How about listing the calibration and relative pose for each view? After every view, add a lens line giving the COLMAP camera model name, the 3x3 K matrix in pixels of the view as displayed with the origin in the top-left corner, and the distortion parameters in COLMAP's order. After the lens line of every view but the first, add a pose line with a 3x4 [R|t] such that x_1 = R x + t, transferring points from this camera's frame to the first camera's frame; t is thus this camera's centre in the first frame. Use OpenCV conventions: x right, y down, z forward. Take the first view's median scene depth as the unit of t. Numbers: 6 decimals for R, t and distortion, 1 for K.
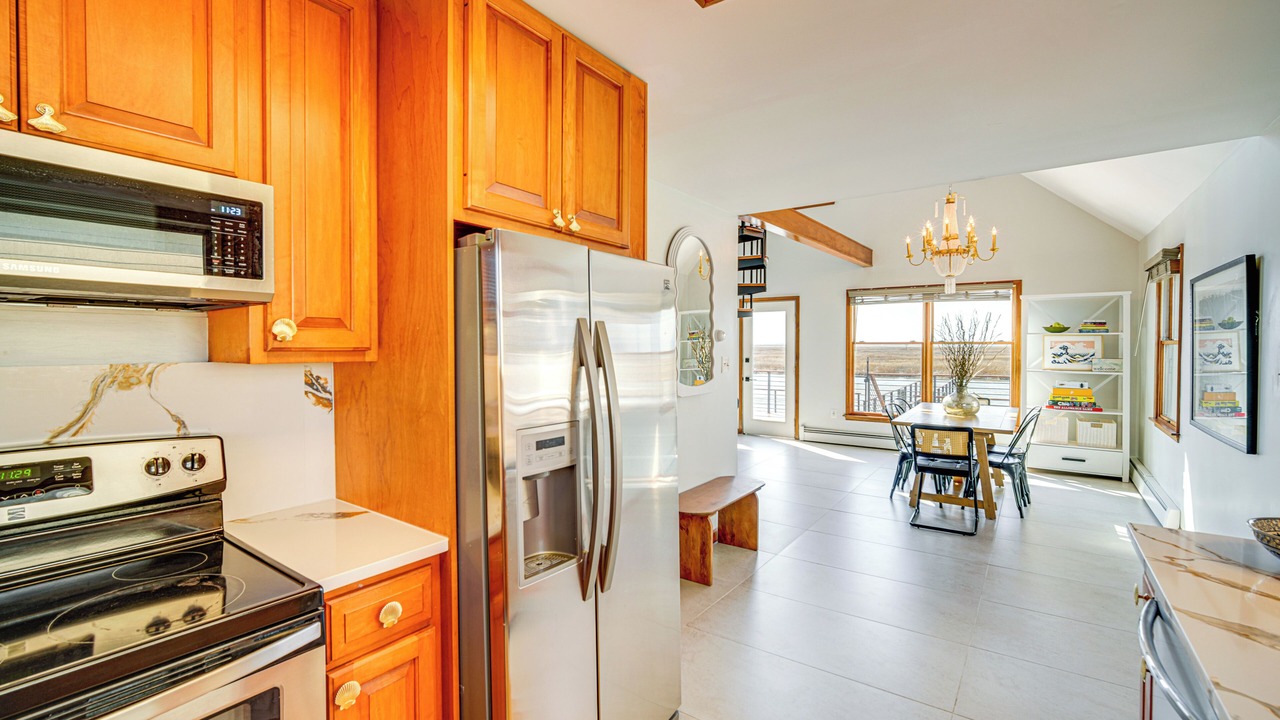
lens RADIAL K [[556.2, 0, 639.8], [0, 556.2, 347.2], [0, 0, 1]] dist [-0.021687, -0.000135]
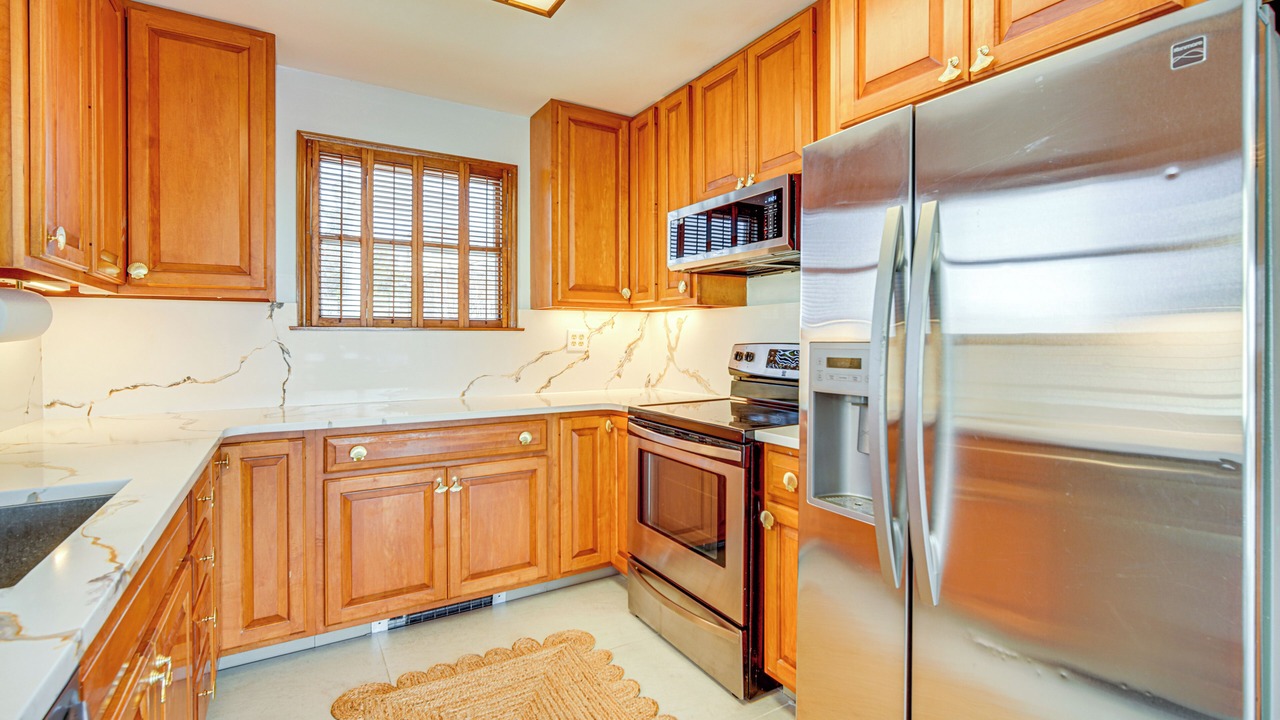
lens RADIAL K [[556.2, 0, 639.8], [0, 556.2, 347.2], [0, 0, 1]] dist [-0.021687, -0.000135]
pose [[-0.387971, 0.017257, -0.921510, 0.790516], [-0.008637, 0.999713, 0.022358, 0.135072], [0.921631, 0.016634, -0.387710, 1.073894]]
